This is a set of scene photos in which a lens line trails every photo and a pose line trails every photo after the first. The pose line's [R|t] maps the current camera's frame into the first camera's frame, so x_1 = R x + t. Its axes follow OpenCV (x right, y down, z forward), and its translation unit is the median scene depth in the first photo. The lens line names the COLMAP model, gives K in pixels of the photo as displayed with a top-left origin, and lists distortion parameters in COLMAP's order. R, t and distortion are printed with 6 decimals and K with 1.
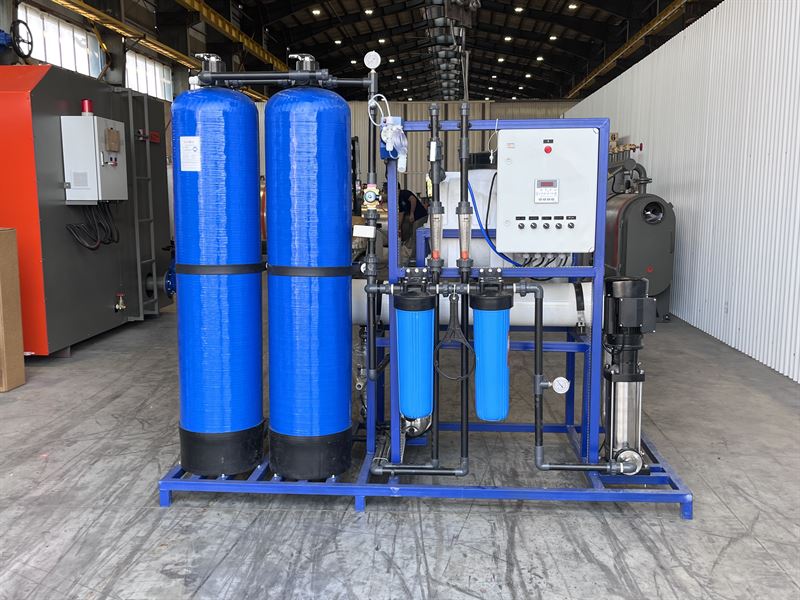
lens RADIAL K [[790.0, 0, 405.5], [0, 790.0, 298.1], [0, 0, 1]] dist [0.031740, 0.000000]
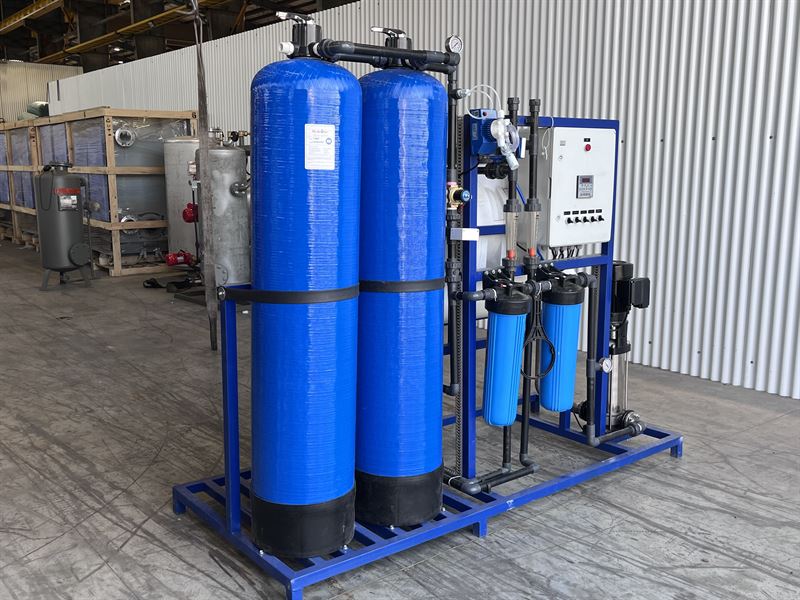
lens RADIAL K [[790.0, 0, 397.9], [0, 790.0, 298.4], [0, 0, 1]] dist [0.031740, 0.000000]
pose [[0.741548, -0.111309, 0.661602, -0.728398], [0.091401, 0.993708, 0.064736, -0.078222], [-0.664644, 0.012466, 0.747056, 0.376137]]
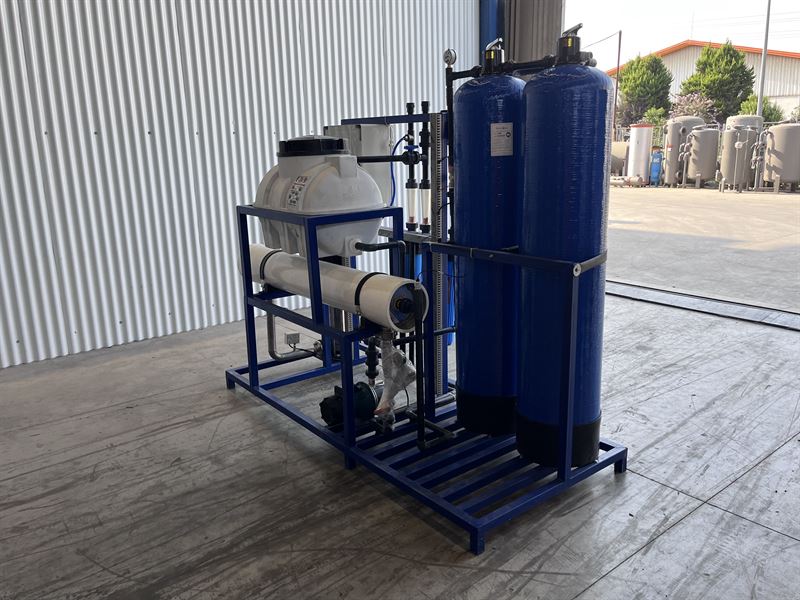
lens RADIAL K [[642.8, 0, 398.7], [0, 642.8, 286.6], [0, 0, 1]] dist [0.047523, 0.001046]
pose [[-0.677982, -0.142712, 0.721092, -0.721229], [0.126192, 0.943813, 0.305439, -0.284456], [-0.724166, 0.298078, -0.621879, 1.752609]]
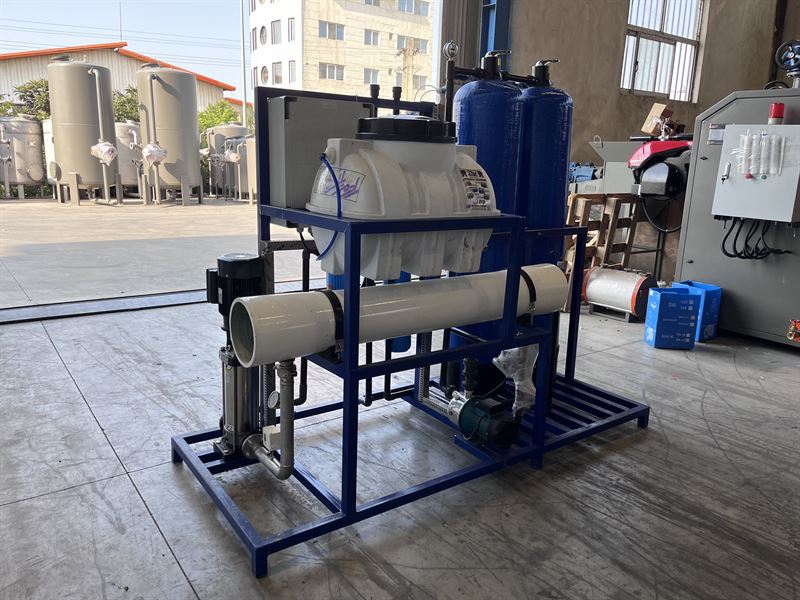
lens RADIAL K [[597.3, 0, 402.3], [0, 597.3, 302.4], [0, 0, 1]] dist [0.005201, -0.005566]
pose [[-0.772102, 0.129710, -0.622120, 0.597137], [-0.113055, 0.935297, 0.335317, -0.242602], [0.625361, 0.329233, -0.707481, 1.704470]]
